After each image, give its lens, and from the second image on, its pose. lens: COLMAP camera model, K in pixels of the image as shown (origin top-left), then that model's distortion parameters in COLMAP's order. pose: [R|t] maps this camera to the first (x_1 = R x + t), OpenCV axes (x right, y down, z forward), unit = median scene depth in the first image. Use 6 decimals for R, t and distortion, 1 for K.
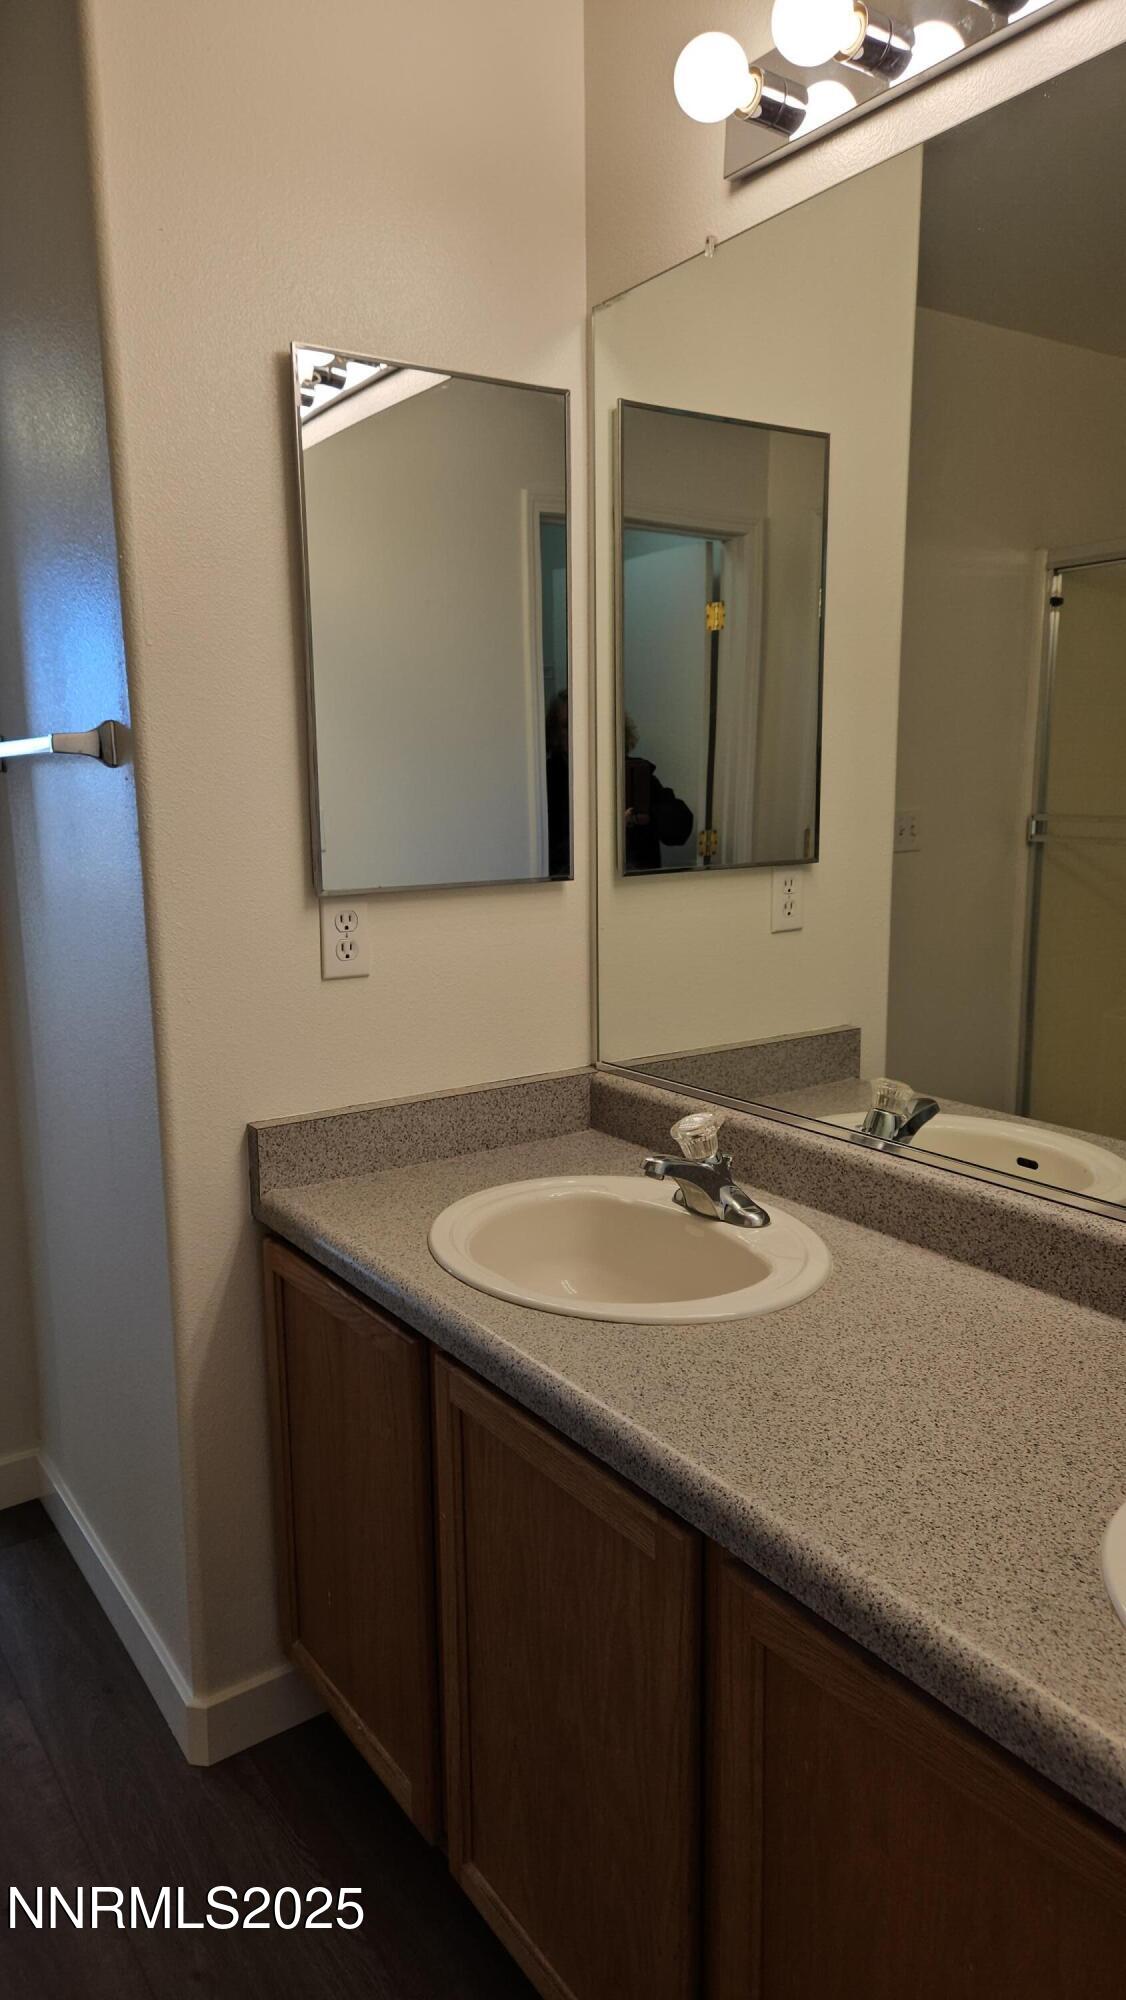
lens RADIAL K [[1302.7, 0, 556.7], [0, 1302.7, 1016.1], [0, 0, 1]] dist [0.050066, -0.010547]
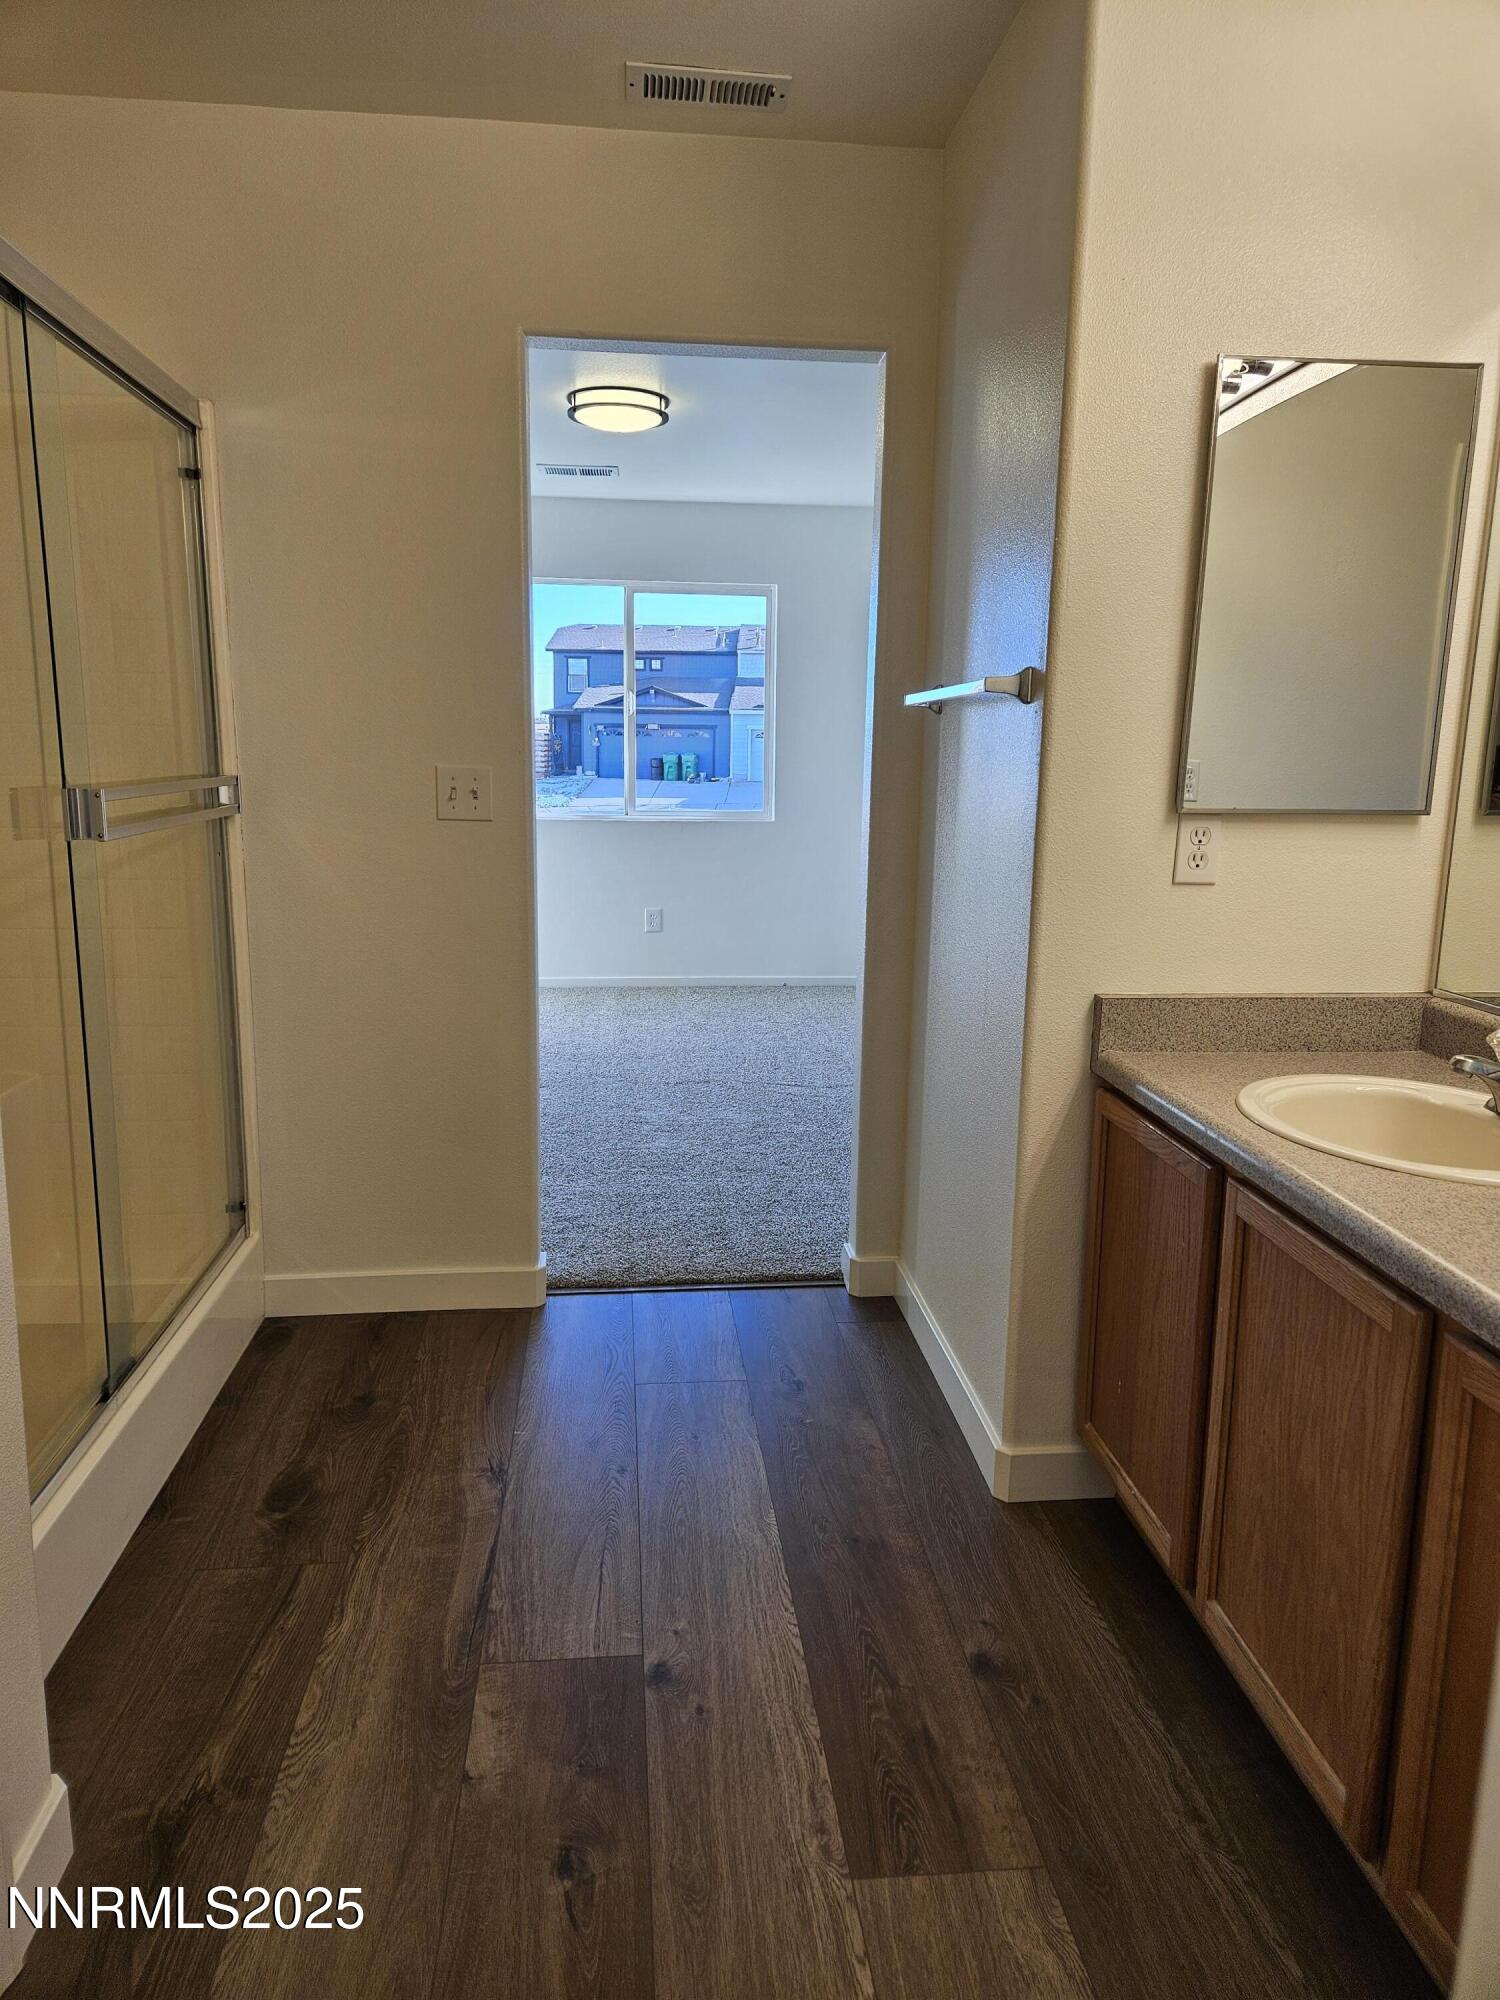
lens RADIAL K [[1352.1, 0, 746.4], [0, 1352.1, 982.5], [0, 0, 1]] dist [0.079836, -0.049566]
pose [[0.875646, 0.111349, -0.469942, 0.076203], [-0.119010, 0.992801, 0.013484, 0.093832], [0.468061, 0.044121, 0.882594, -0.284859]]
